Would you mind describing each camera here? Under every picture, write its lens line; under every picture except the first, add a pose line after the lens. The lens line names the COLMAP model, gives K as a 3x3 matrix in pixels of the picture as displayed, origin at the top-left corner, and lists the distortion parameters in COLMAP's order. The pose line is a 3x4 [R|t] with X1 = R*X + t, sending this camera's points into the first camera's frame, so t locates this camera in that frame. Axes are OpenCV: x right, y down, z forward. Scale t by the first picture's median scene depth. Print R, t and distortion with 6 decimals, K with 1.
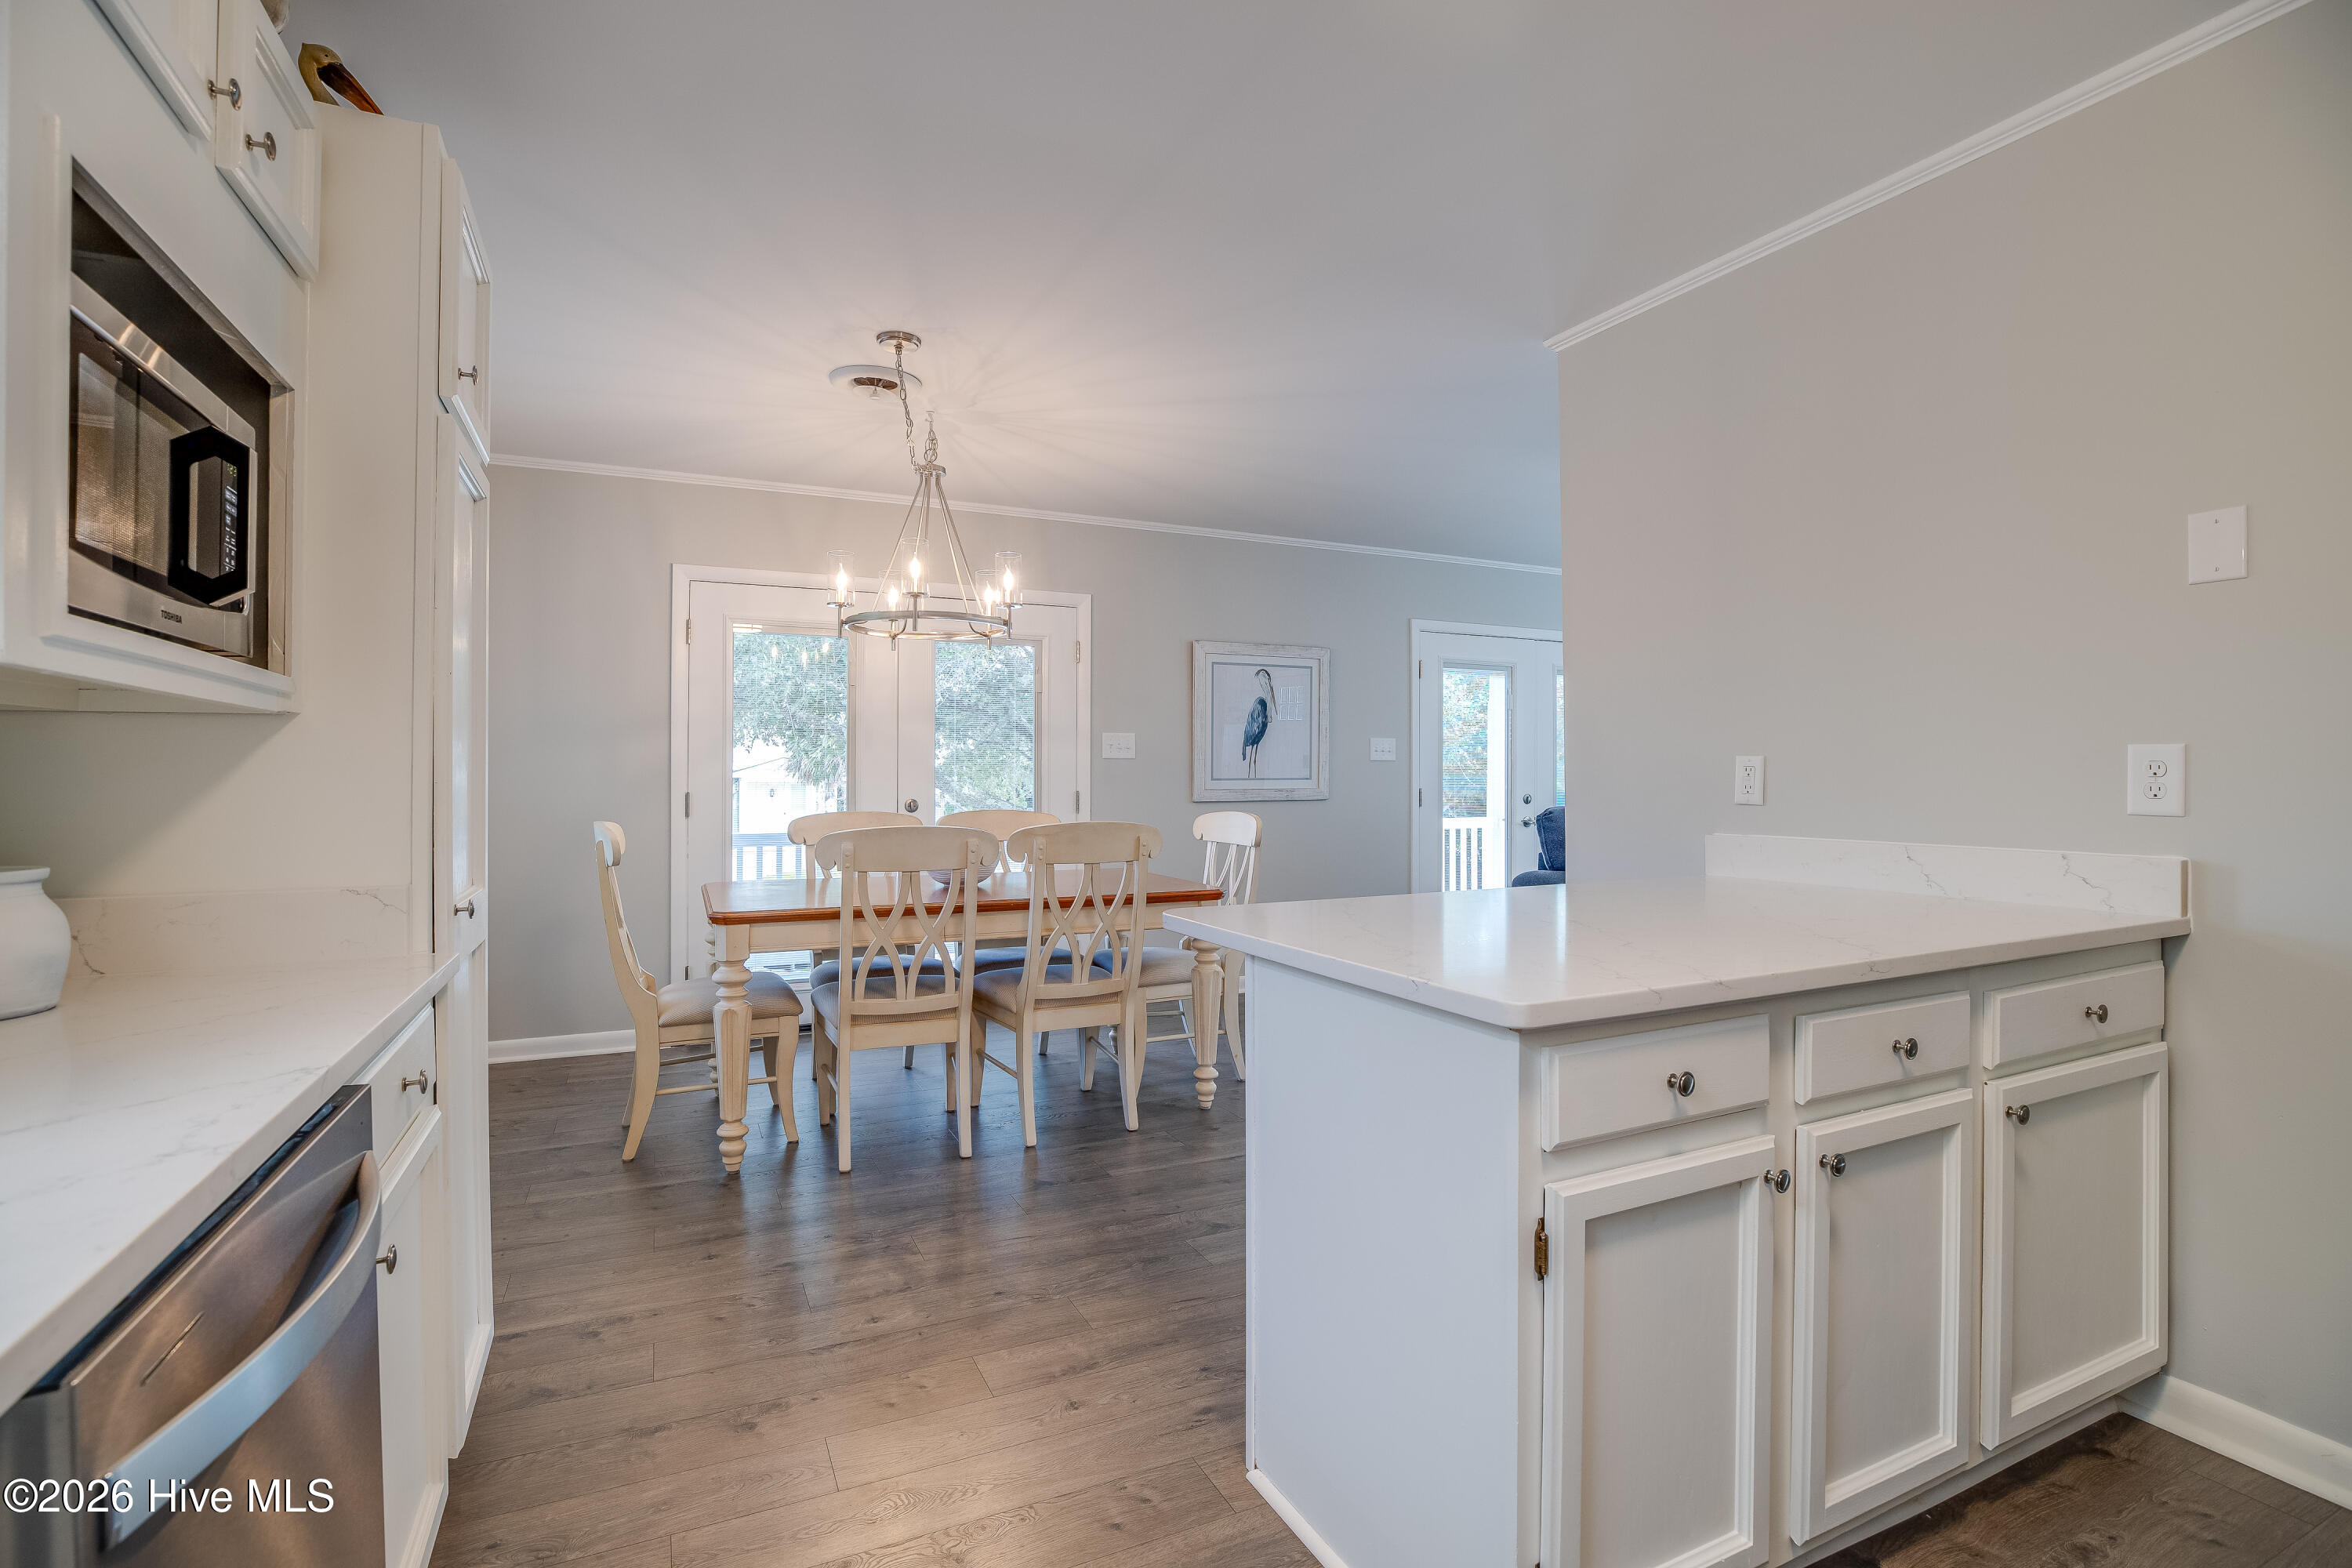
lens RADIAL K [[1091.5, 0, 1171.5], [0, 1091.5, 756.5], [0, 0, 1]] dist [-0.044683, 0.014111]
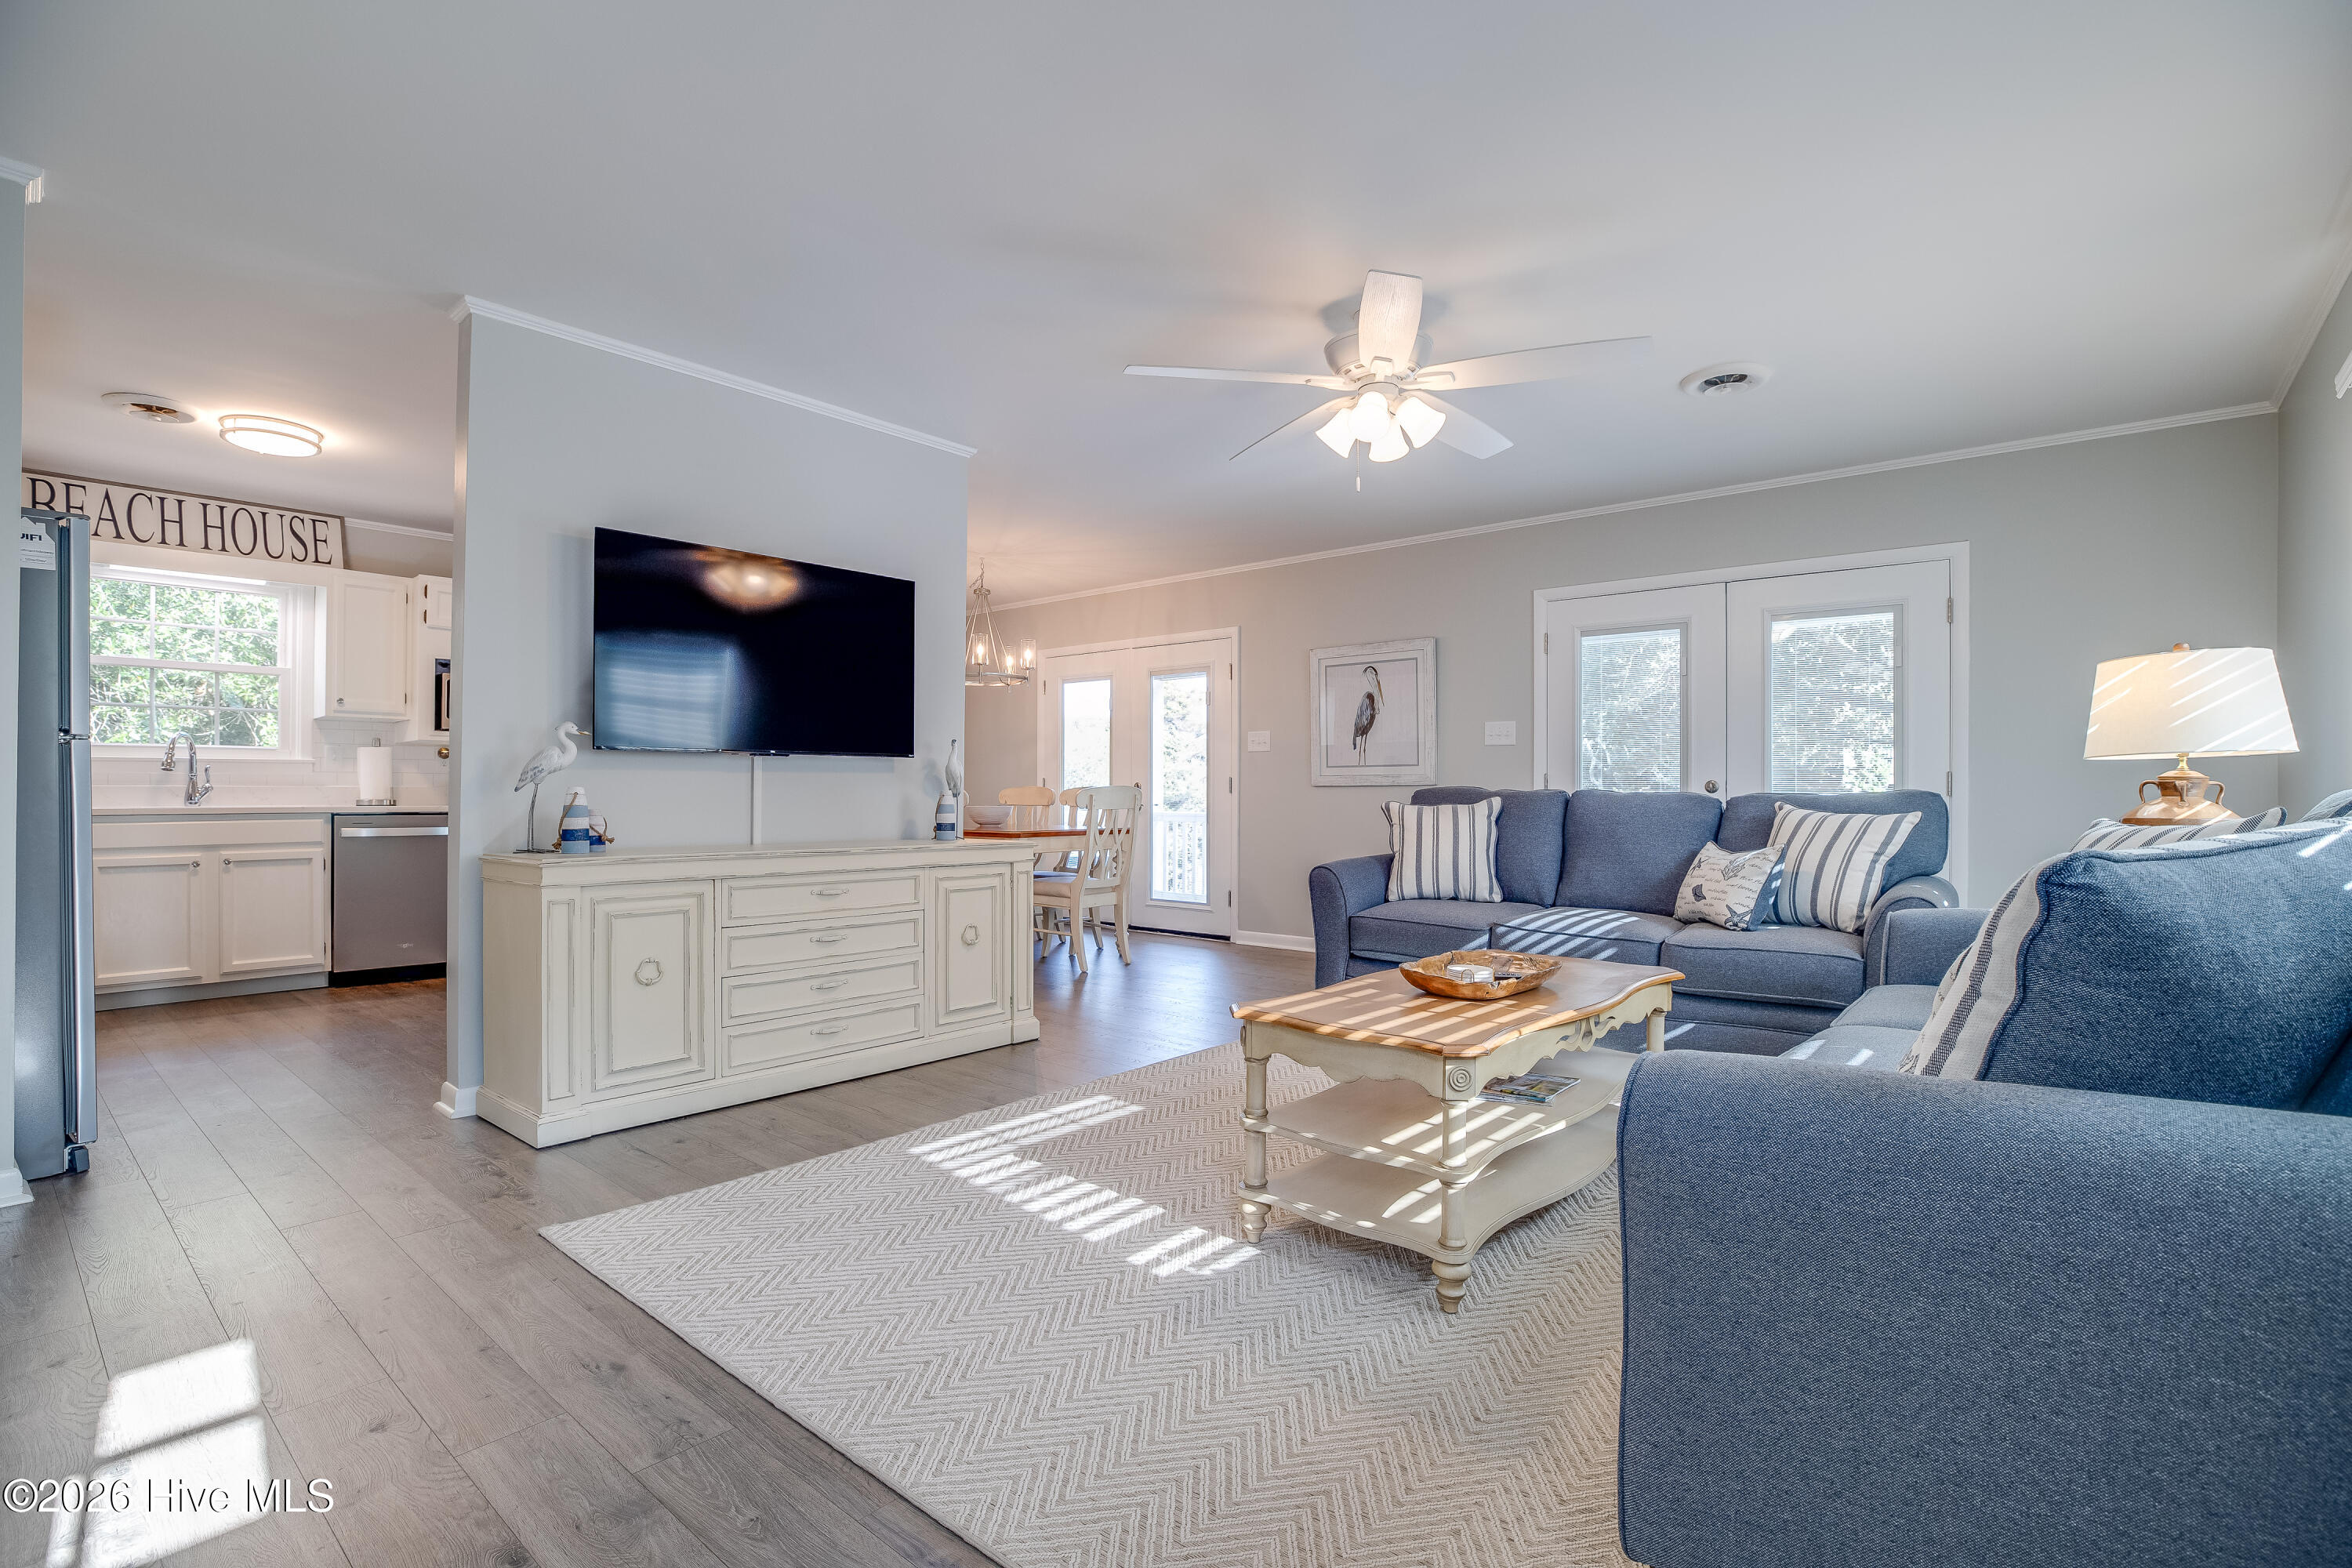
lens RADIAL K [[1083.1, 0, 1171.7], [0, 1083.1, 789.8], [0, 0, 1]] dist [-0.048882, 0.014886]
pose [[0.408319, -0.001972, -0.912837, 1.008280], [0.012807, 0.999912, 0.003569, 0.038629], [0.912750, -0.013148, 0.408308, 0.373265]]
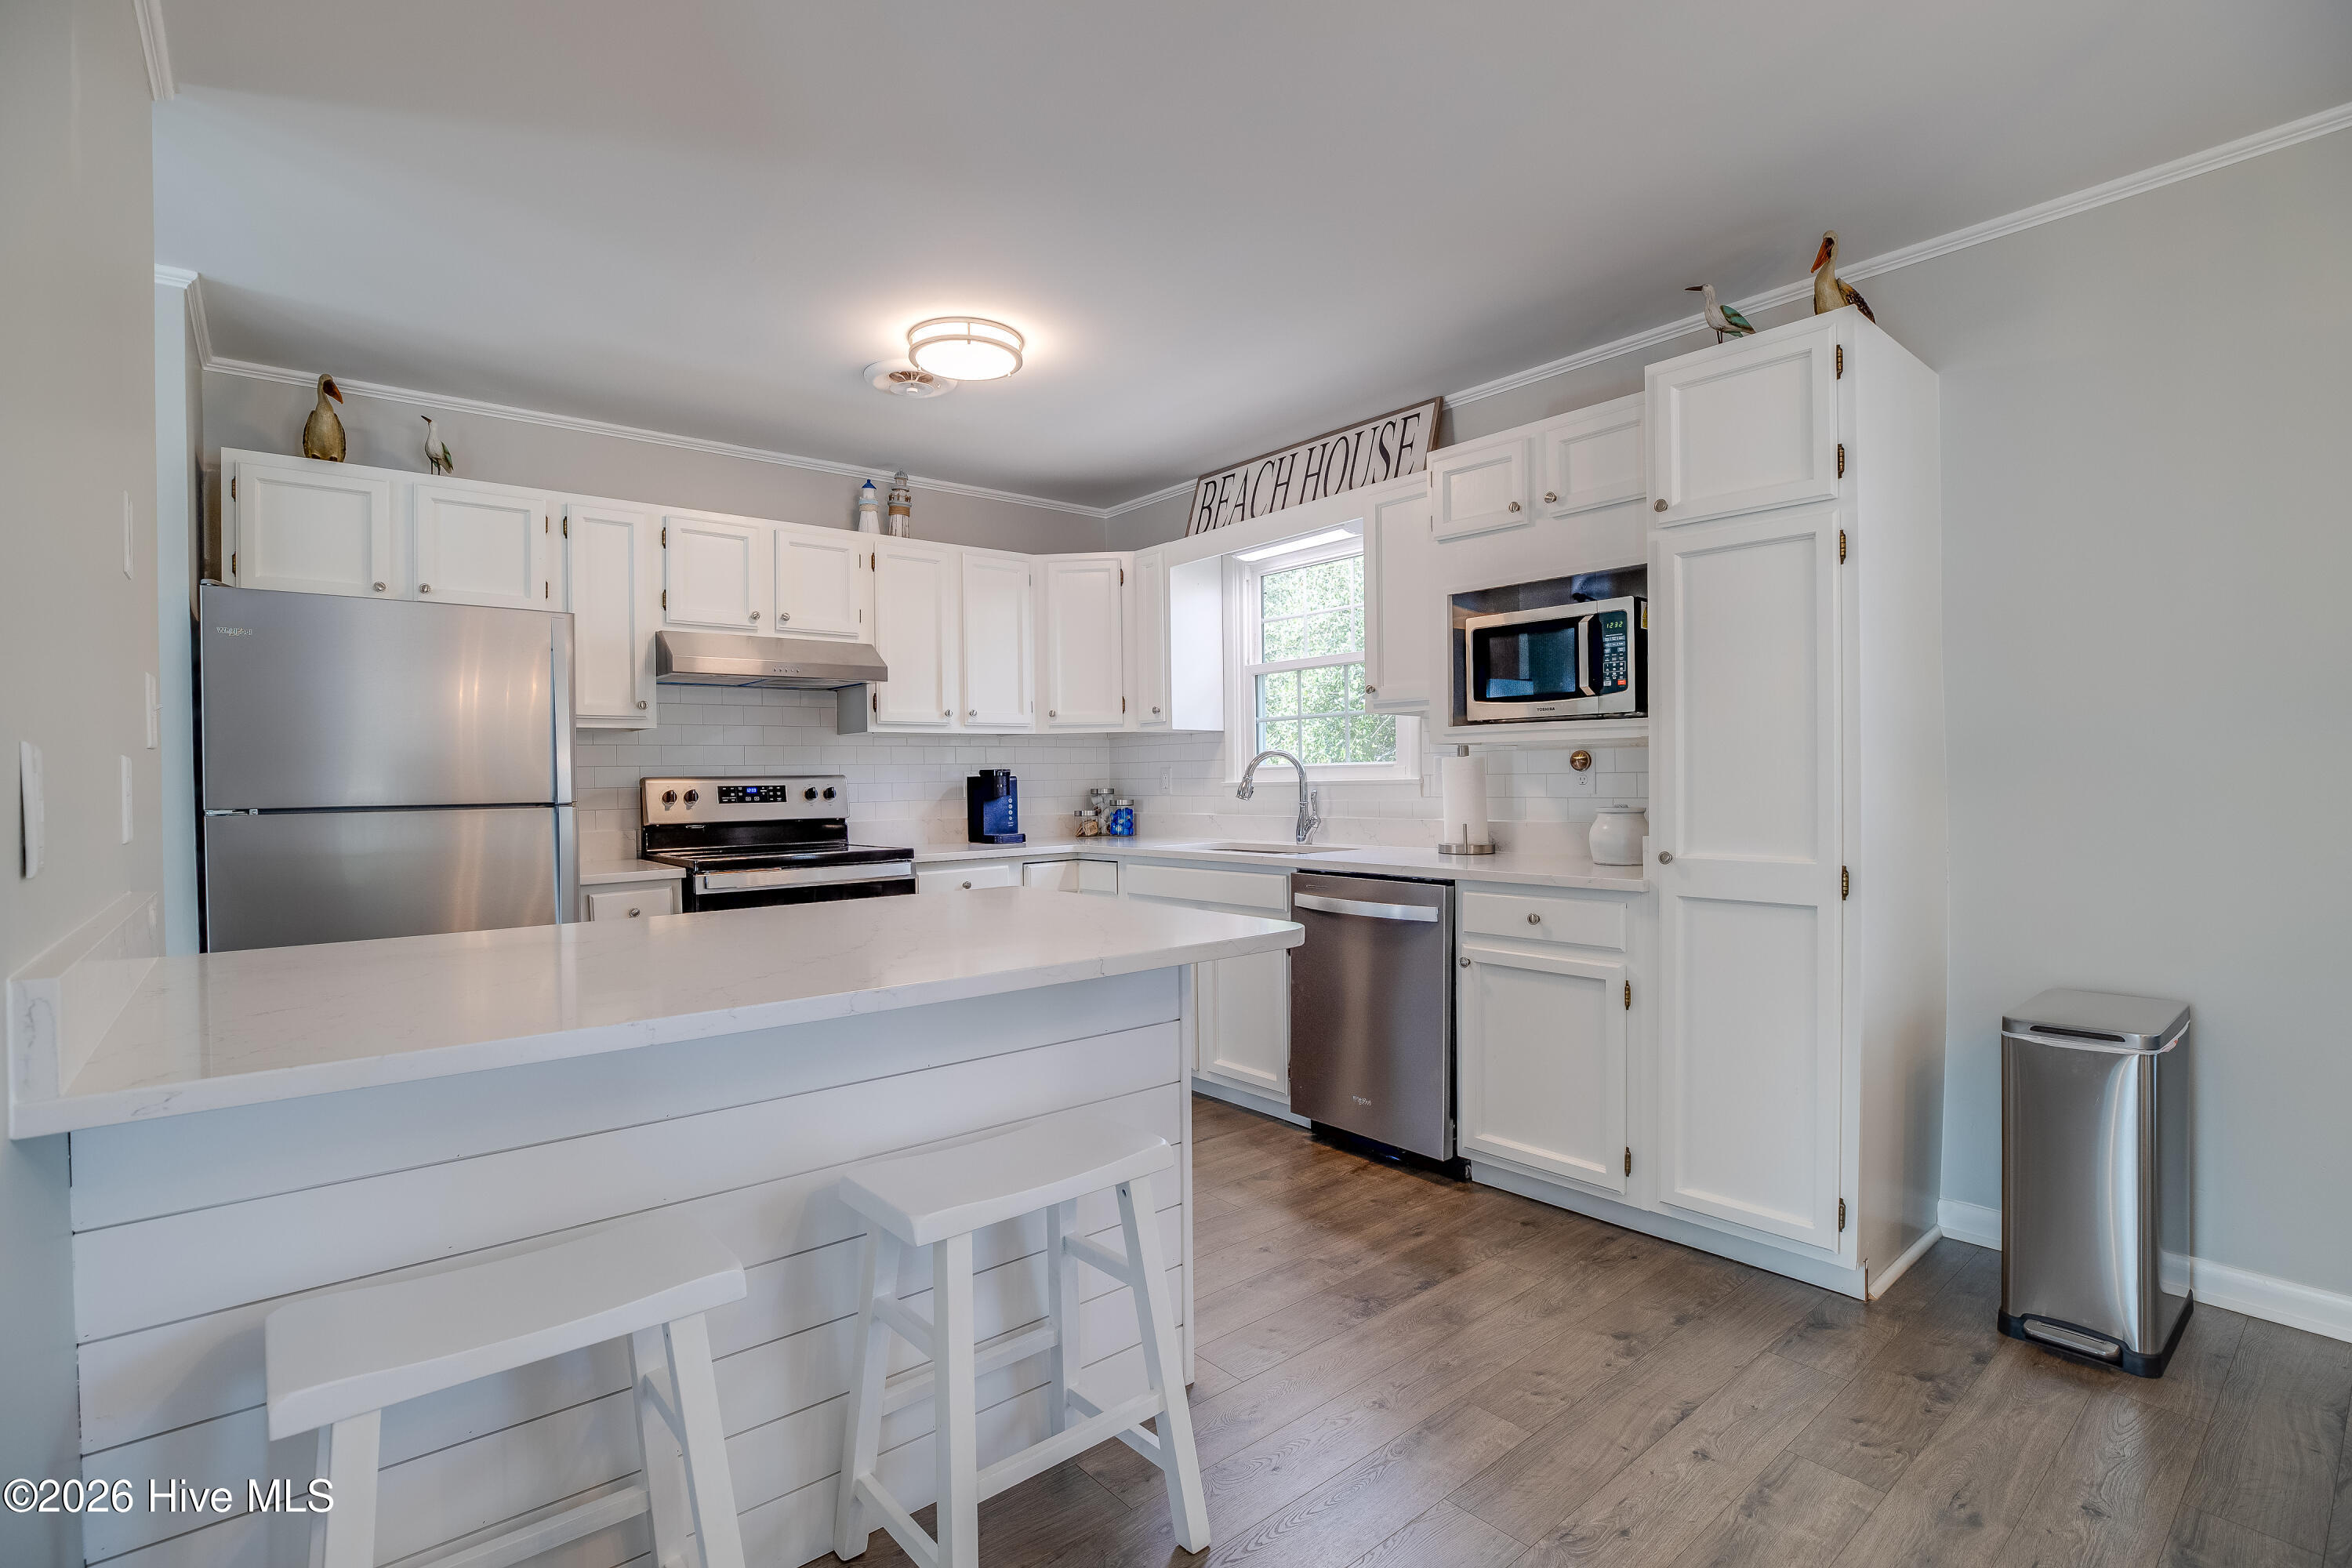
lens RADIAL K [[1101.0, 0, 1172.5], [0, 1101.0, 786.1], [0, 0, 1]] dist [-0.046242, 0.013725]
pose [[-0.968581, 0.016025, -0.248182, 0.114483], [0.018509, 0.999799, -0.007678, 0.011178], [0.248009, -0.012030, -0.968683, 0.659328]]
